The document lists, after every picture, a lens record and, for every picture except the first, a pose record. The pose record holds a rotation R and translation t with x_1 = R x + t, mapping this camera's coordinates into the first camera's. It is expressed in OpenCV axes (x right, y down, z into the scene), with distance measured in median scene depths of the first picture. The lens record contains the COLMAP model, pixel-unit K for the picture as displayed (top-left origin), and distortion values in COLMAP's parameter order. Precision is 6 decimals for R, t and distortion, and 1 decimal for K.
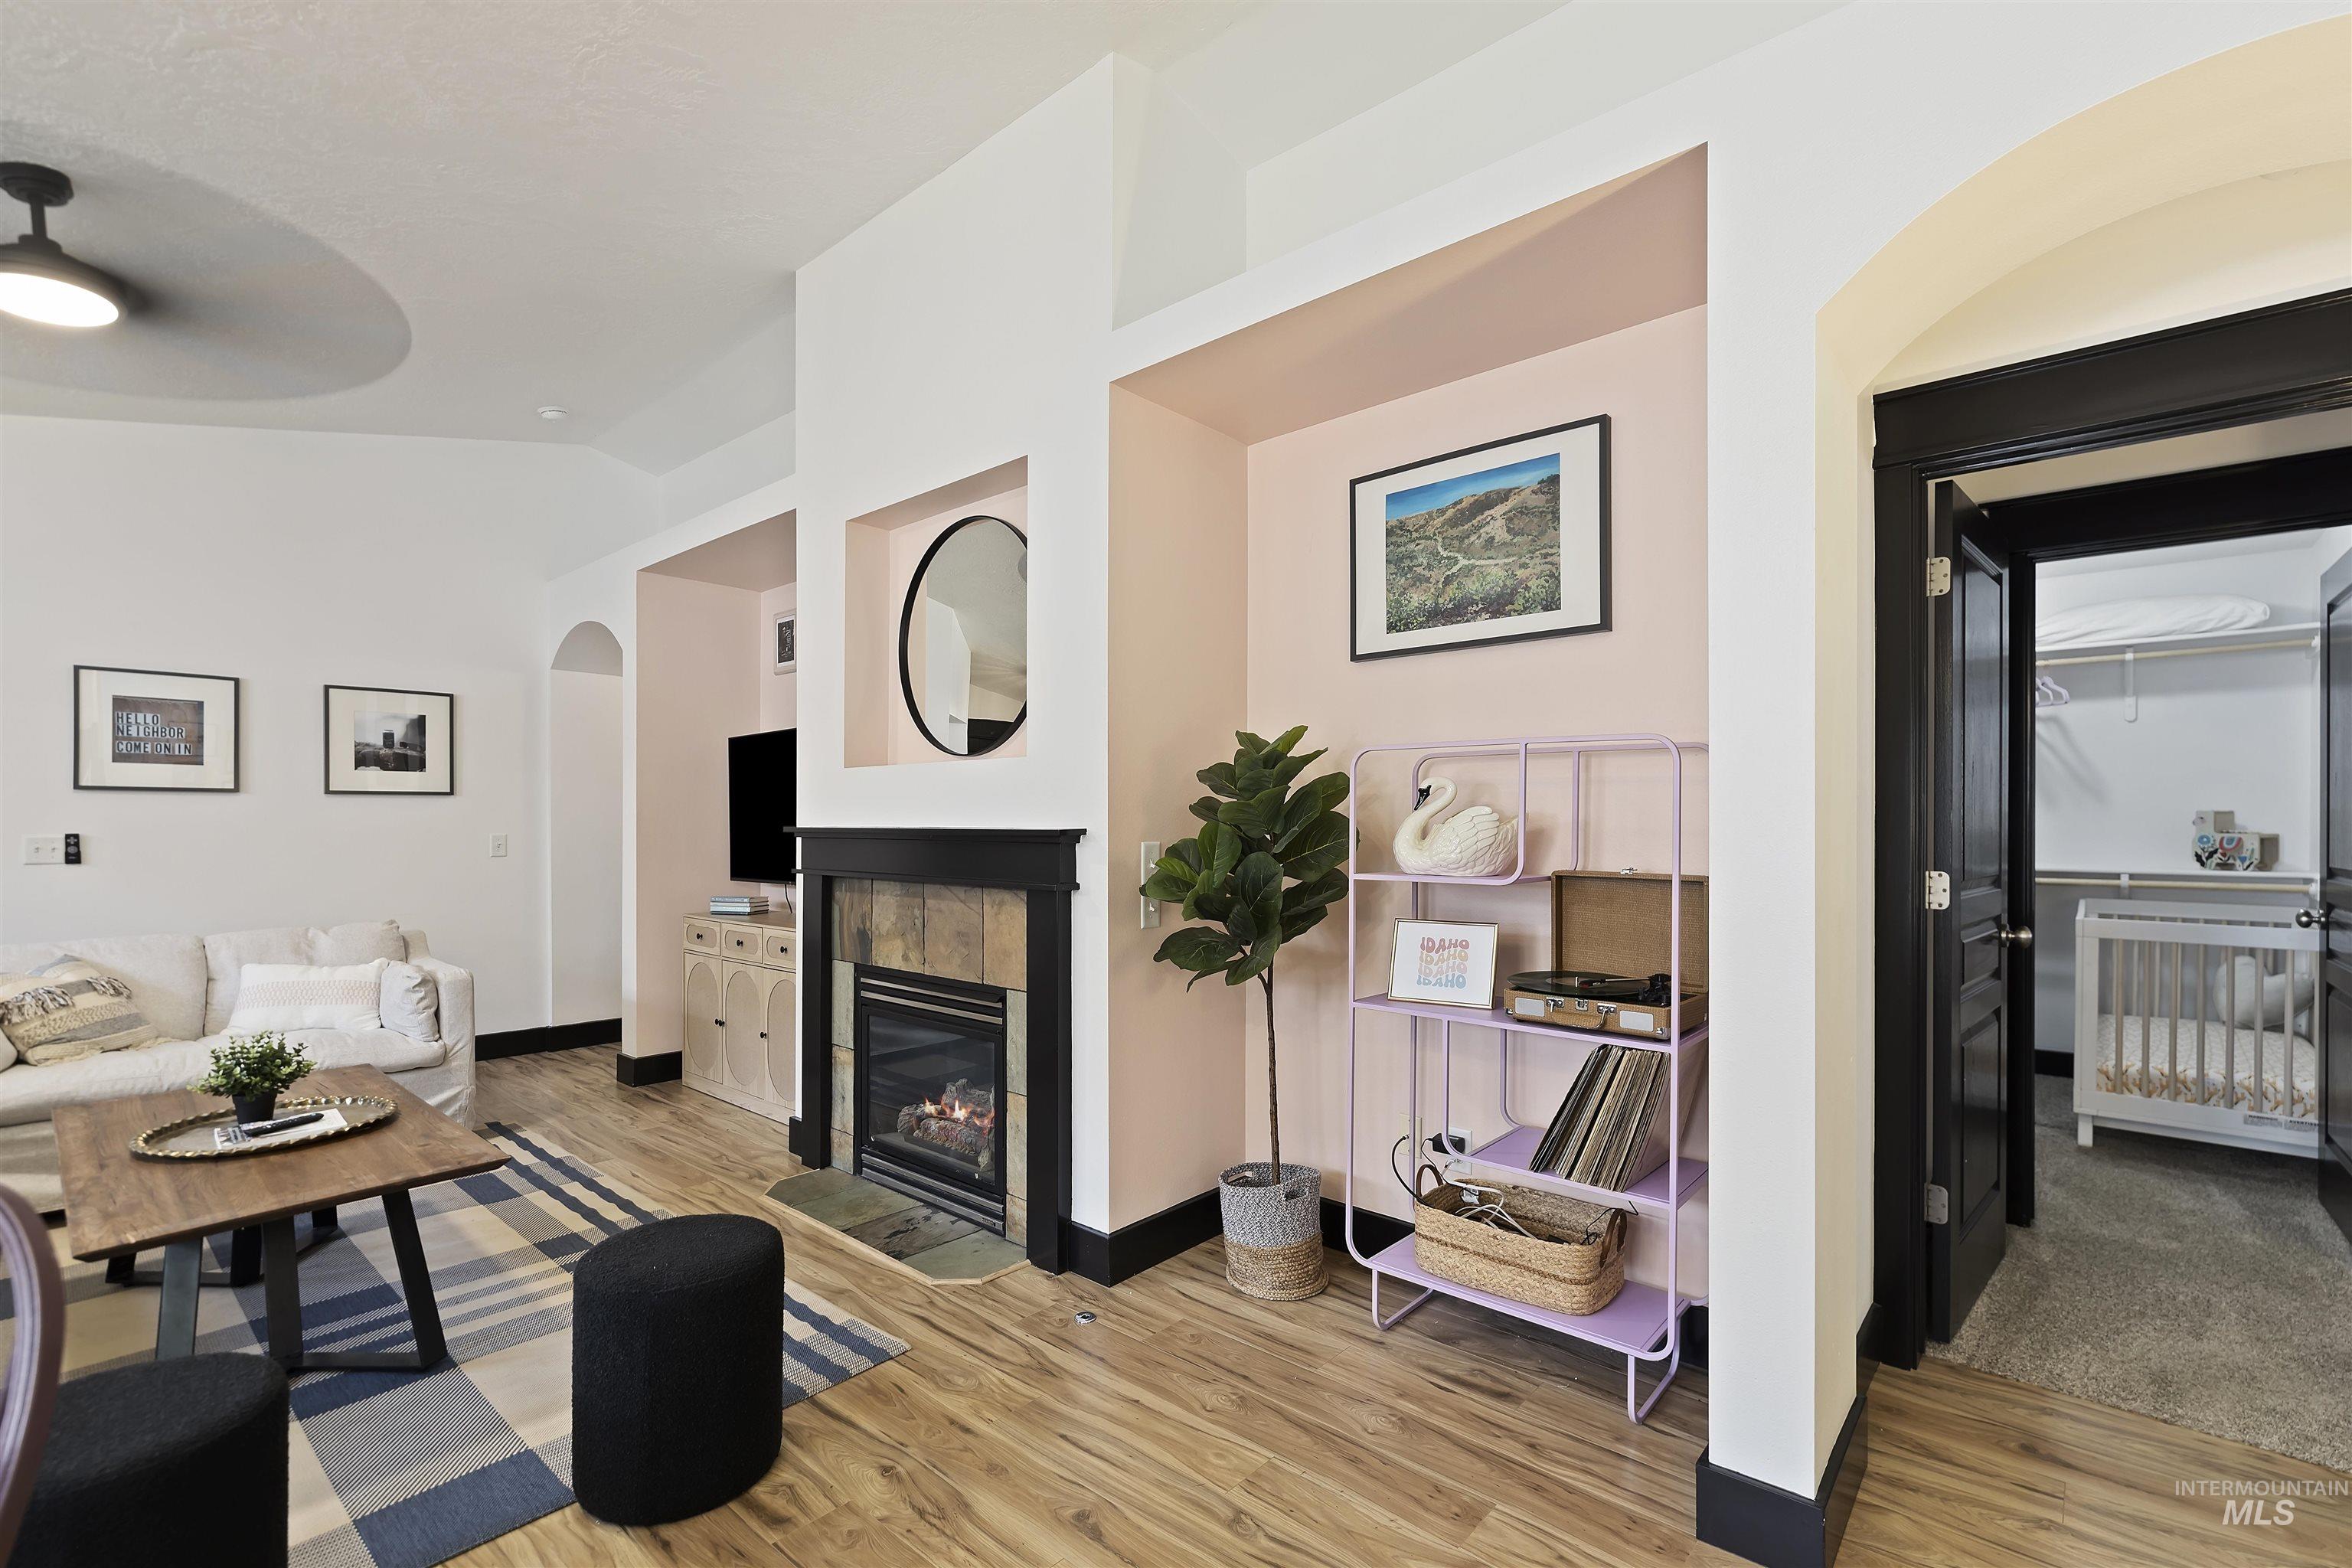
lens RADIAL K [[1040.8, 0, 1176.9], [0, 1040.8, 817.8], [0, 0, 1]] dist [-0.002167, -0.000606]
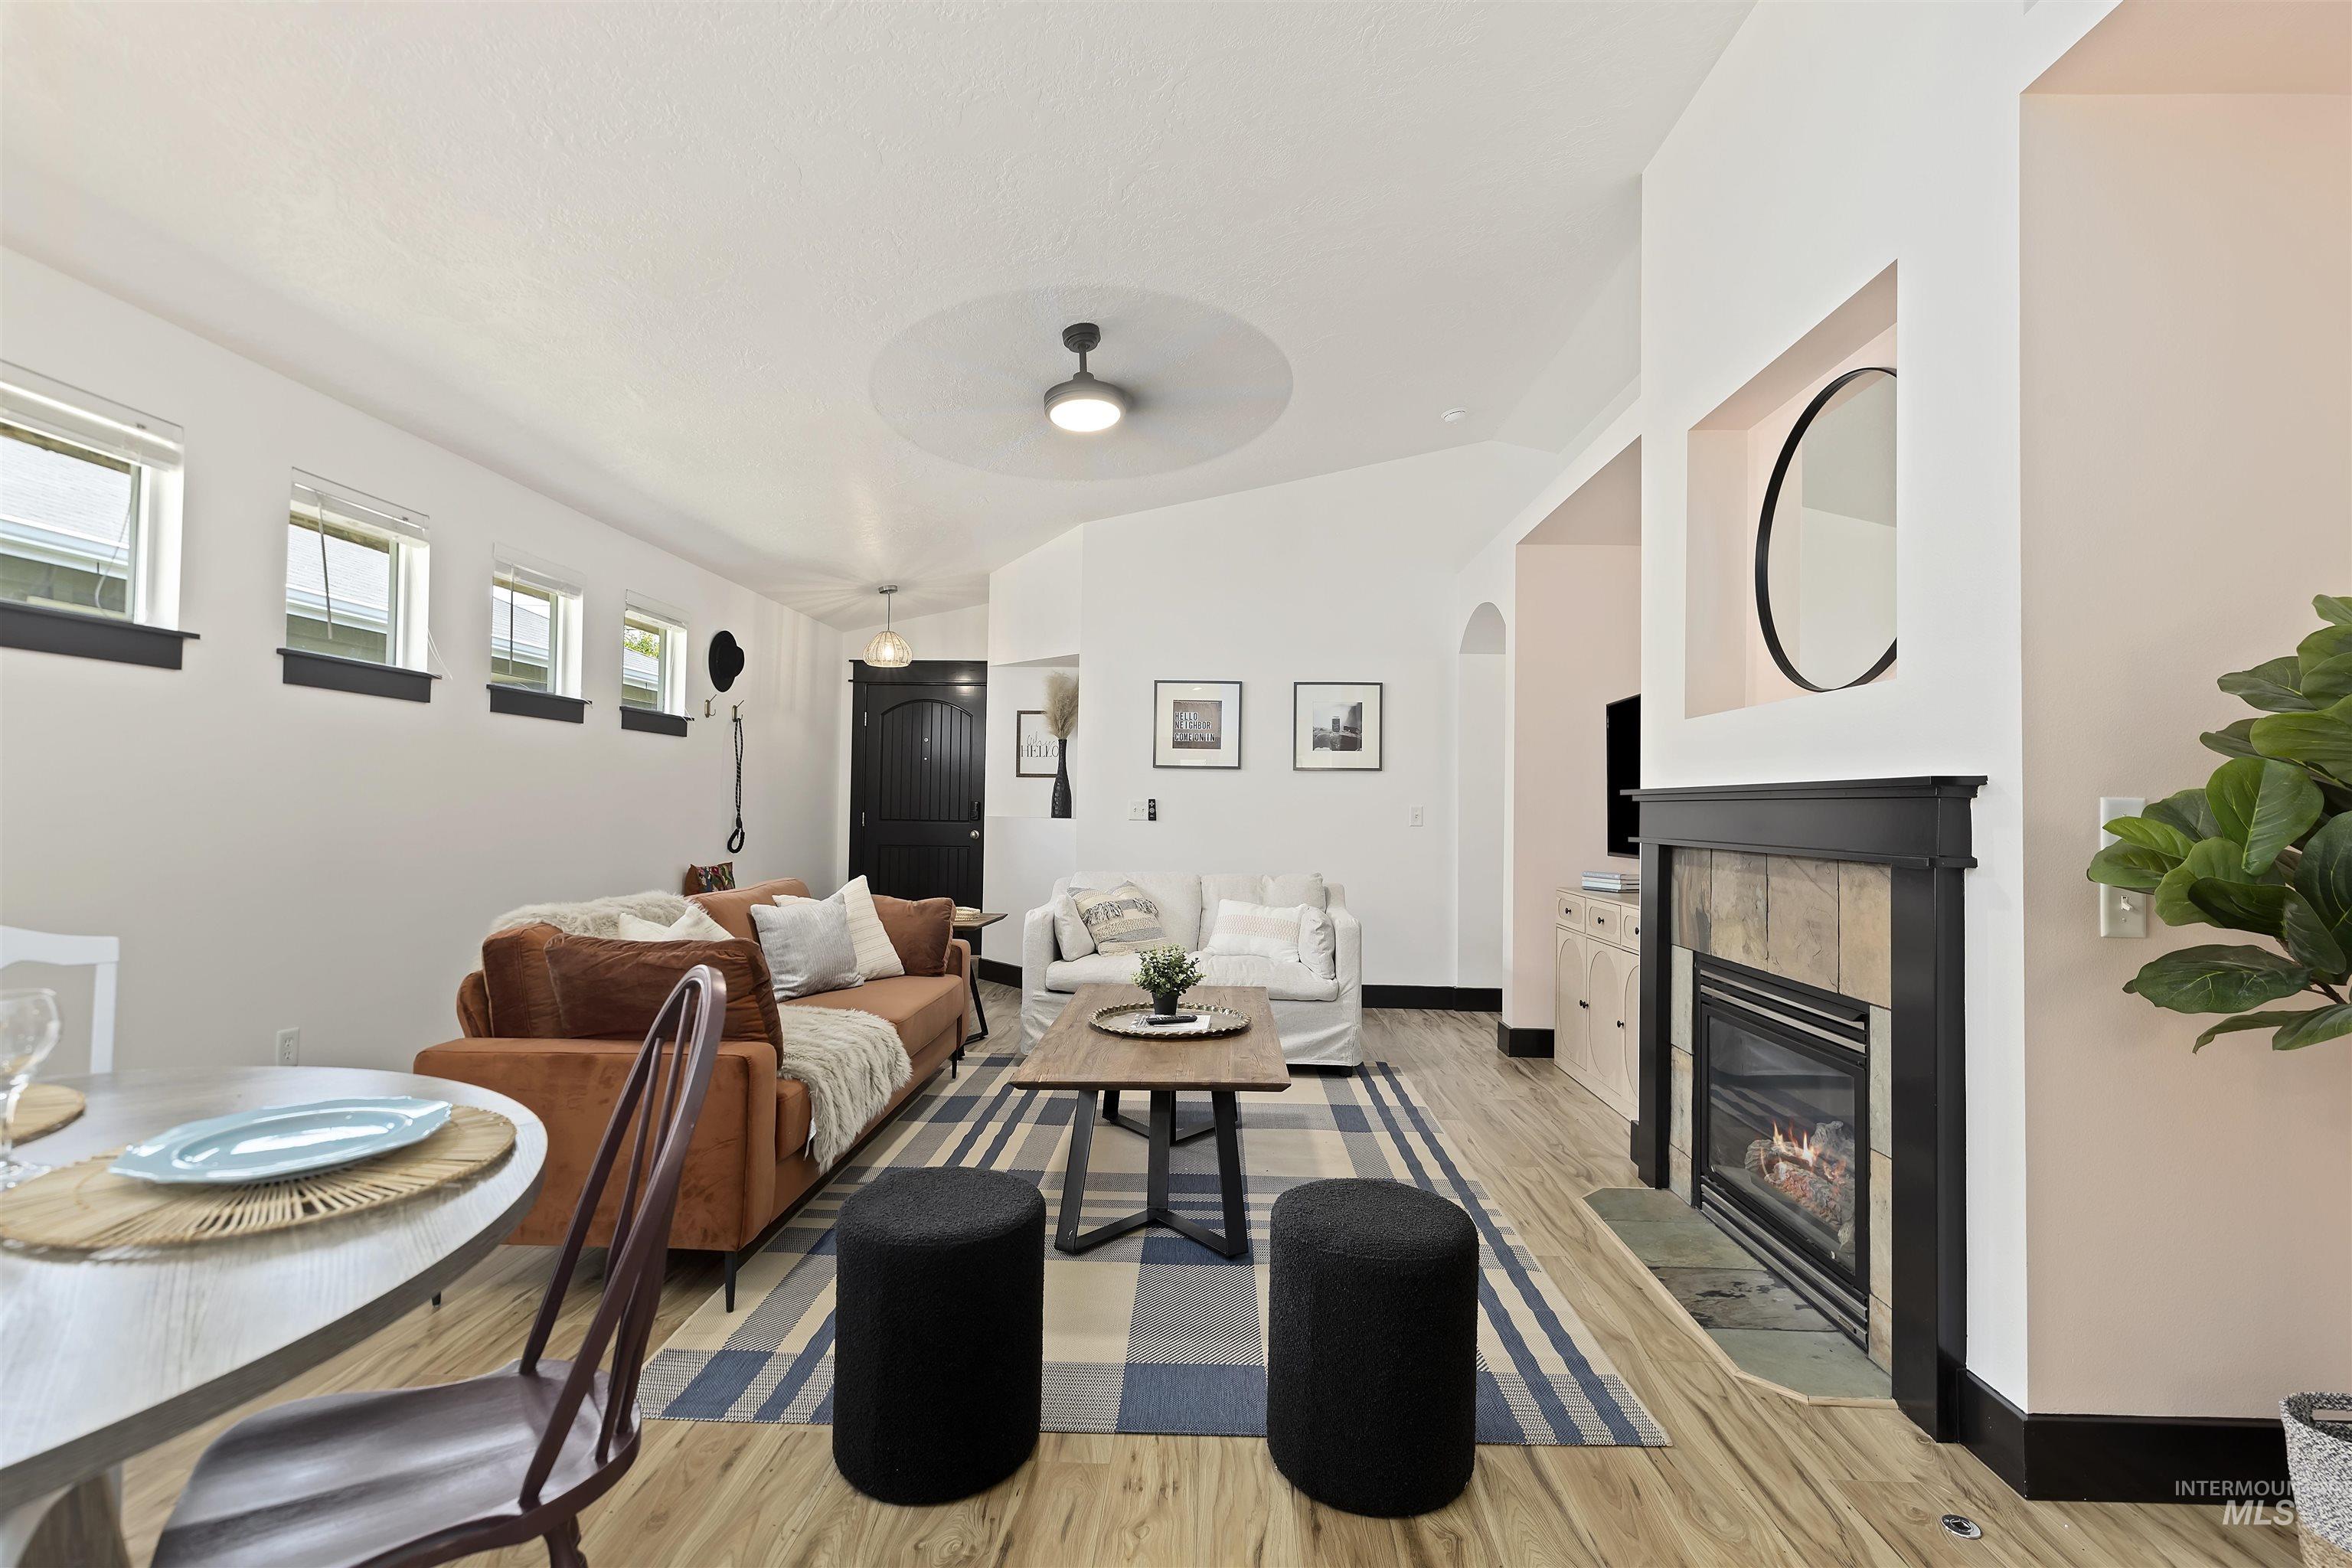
lens RADIAL K [[1049.3, 0, 1183.2], [0, 1049.3, 776.4], [0, 0, 1]] dist [-0.001198, -0.000191]
pose [[0.638325, -0.013389, -0.769651, 0.079618], [-0.012355, 0.999542, -0.027635, 0.028539], [0.769668, 0.027149, 0.637867, 0.145879]]
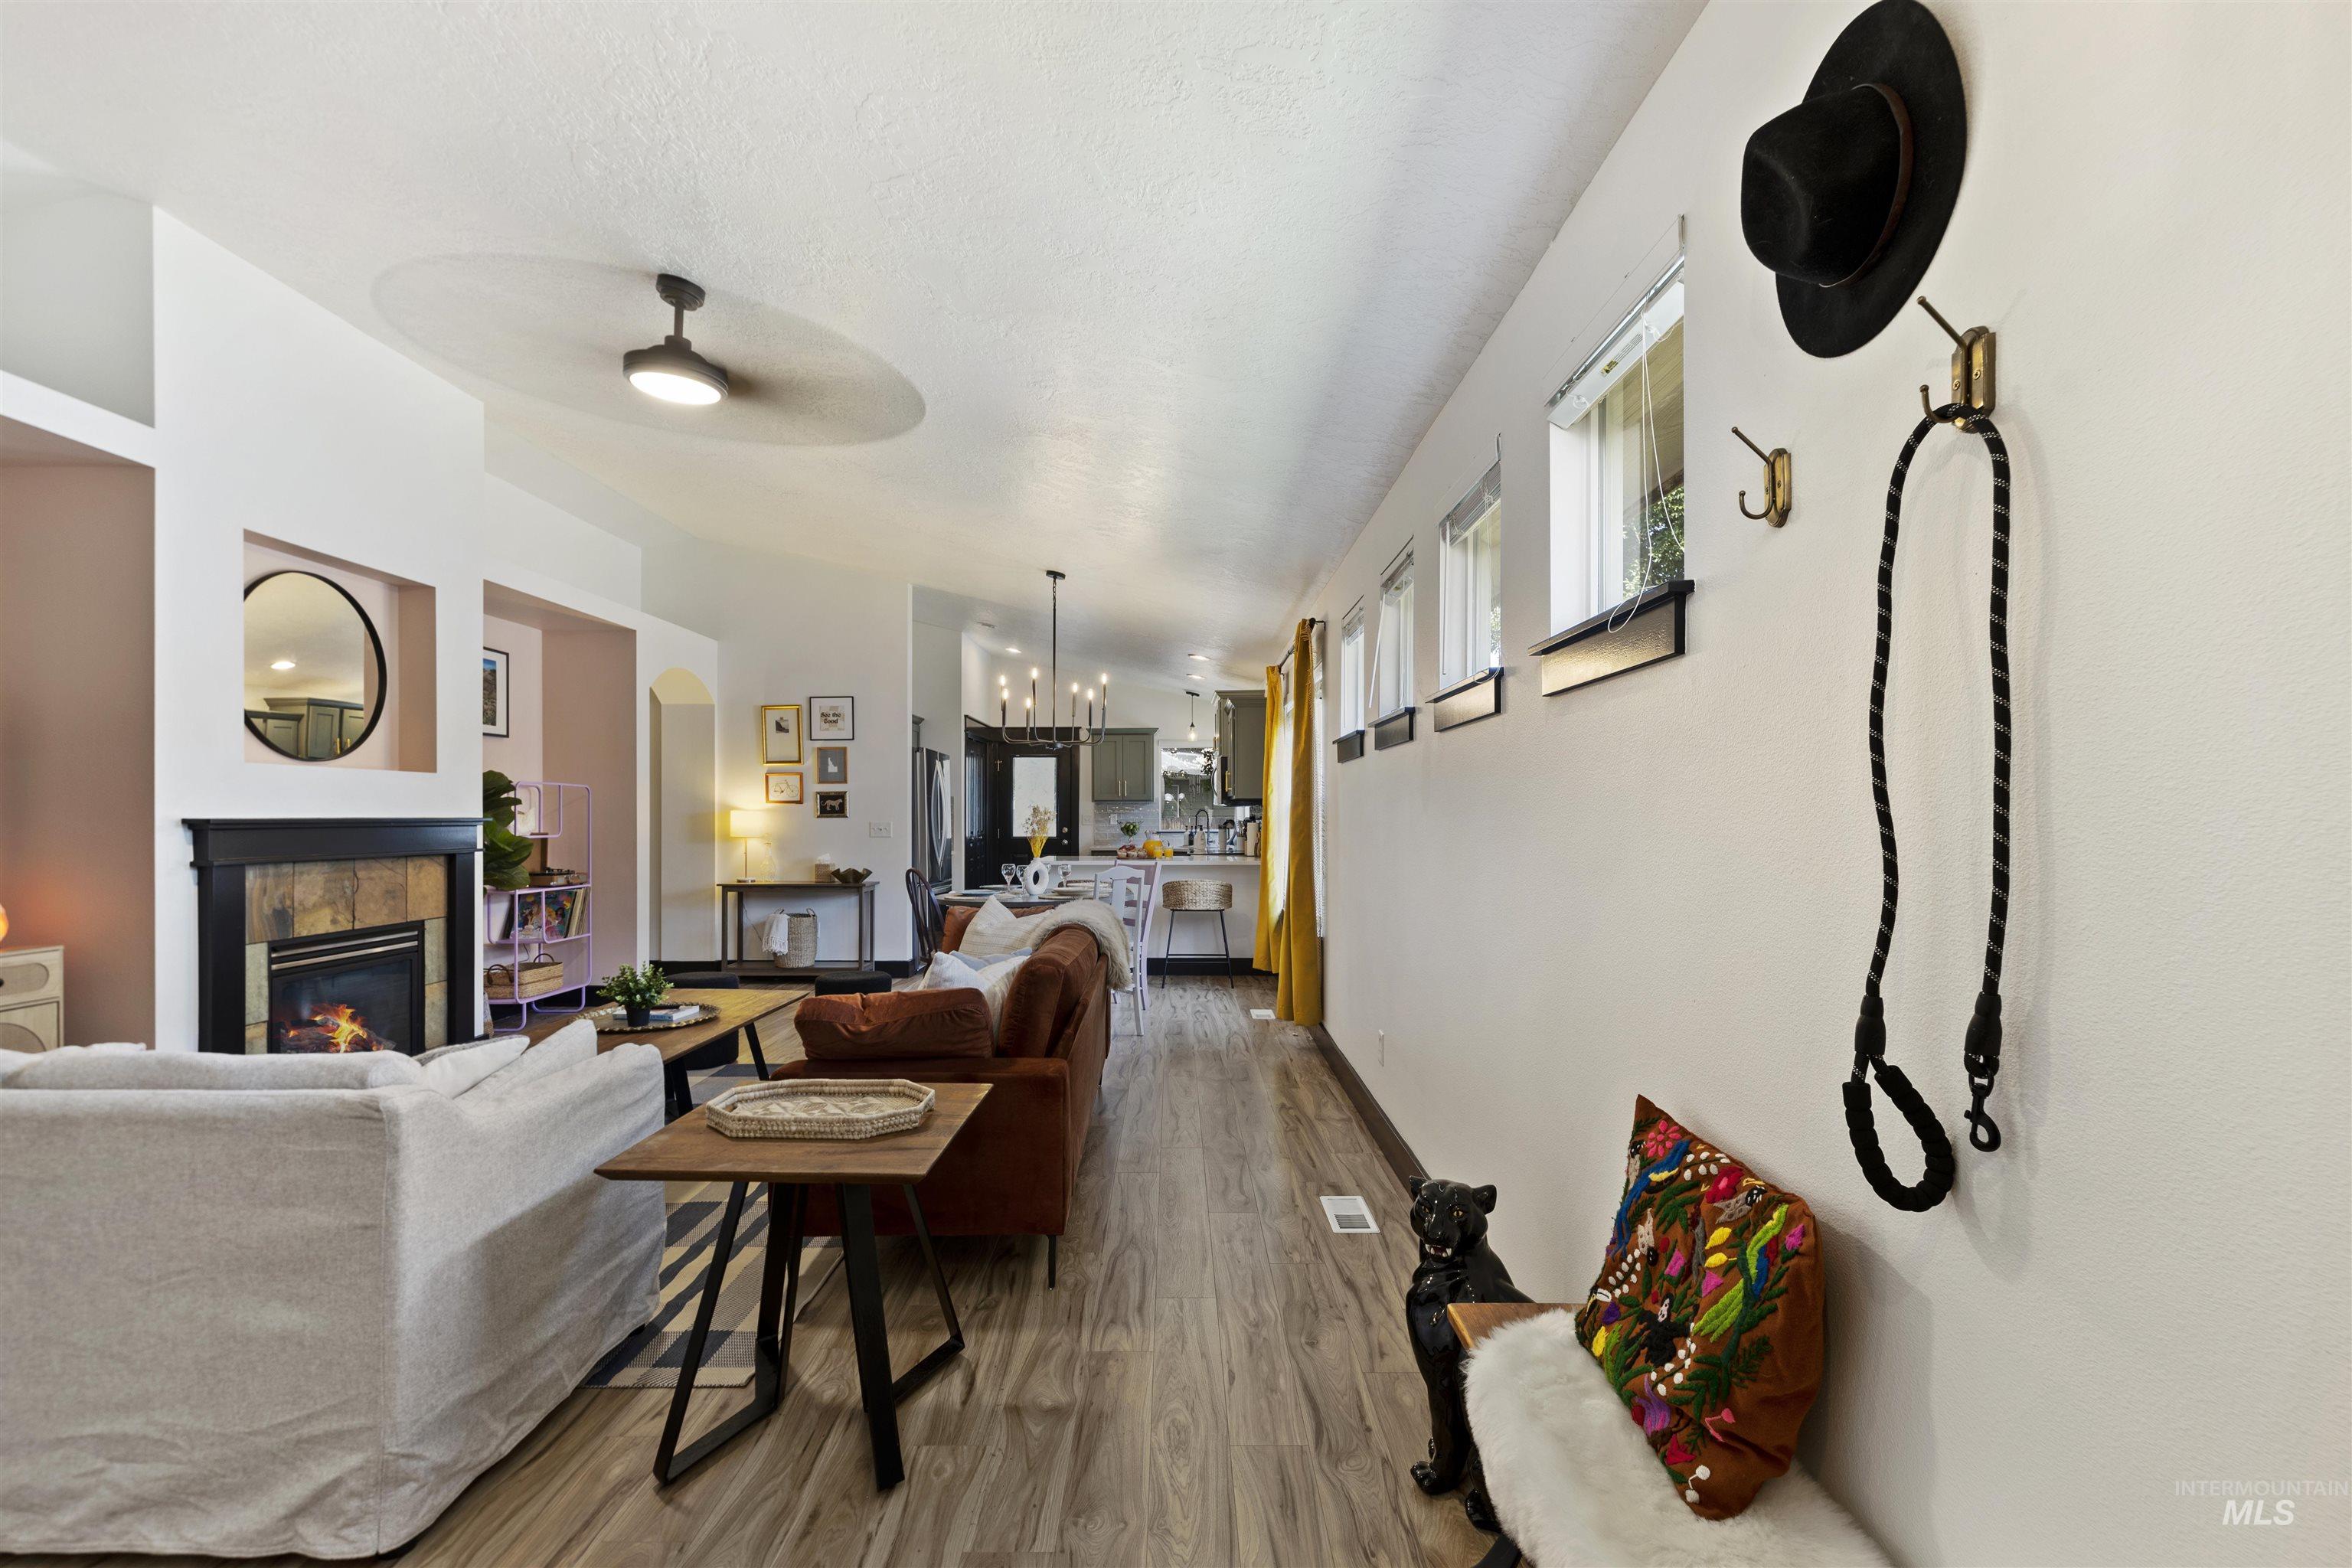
lens RADIAL K [[1040.8, 0, 1176.9], [0, 1040.8, 817.8], [0, 0, 1]] dist [-0.002167, -0.000606]
pose [[-0.665878, -0.000496, 0.746061, -1.787200], [-0.001263, 0.999999, -0.000462, 0.008472], [-0.746060, -0.001250, -0.665878, 1.027244]]
